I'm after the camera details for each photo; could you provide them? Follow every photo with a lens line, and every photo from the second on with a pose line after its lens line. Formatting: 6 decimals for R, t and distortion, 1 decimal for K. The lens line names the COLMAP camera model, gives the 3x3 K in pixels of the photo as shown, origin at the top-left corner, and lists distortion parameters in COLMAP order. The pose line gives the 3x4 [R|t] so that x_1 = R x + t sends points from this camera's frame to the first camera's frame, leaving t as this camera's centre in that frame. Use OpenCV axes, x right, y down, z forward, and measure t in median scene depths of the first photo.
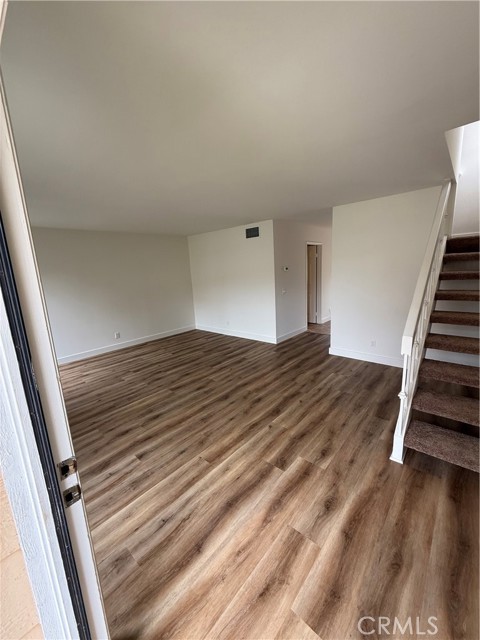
lens RADIAL K [[254.5, 0, 241.0], [0, 254.5, 319.5], [0, 0, 1]] dist [-0.002530, 0.000565]
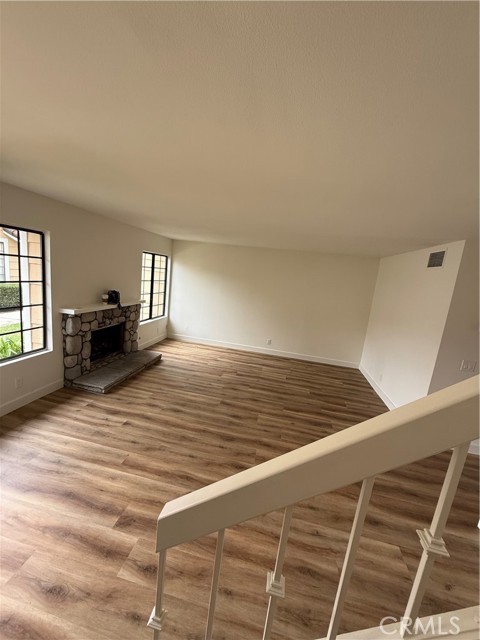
lens RADIAL K [[254.5, 0, 240.4], [0, 254.5, 320.1], [0, 0, 1]] dist [-0.002530, 0.000565]
pose [[0.502605, 0.261956, -0.823873, 0.568667], [-0.302220, 0.946099, 0.116449, -0.197720], [0.809970, 0.190463, 0.554682, 0.448075]]
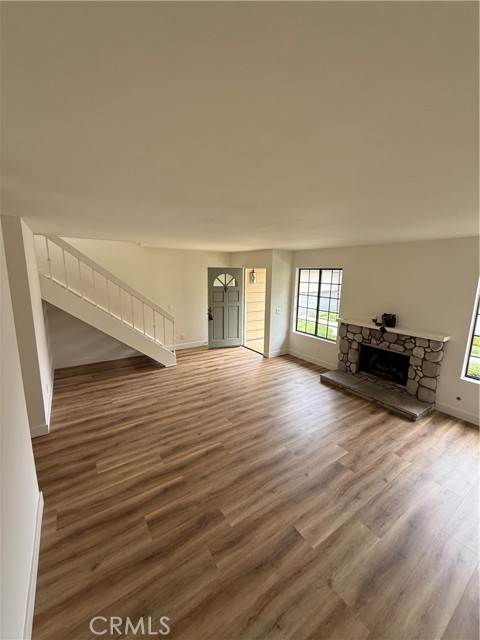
lens RADIAL K [[254.5, 0, 241.5], [0, 254.5, 319.2], [0, 0, 1]] dist [-0.002530, 0.000565]
pose [[-0.971152, -0.006384, 0.238376, -0.423617], [0.080305, 0.932497, 0.352138, -0.473806], [-0.224533, 0.361122, -0.905083, 1.917023]]
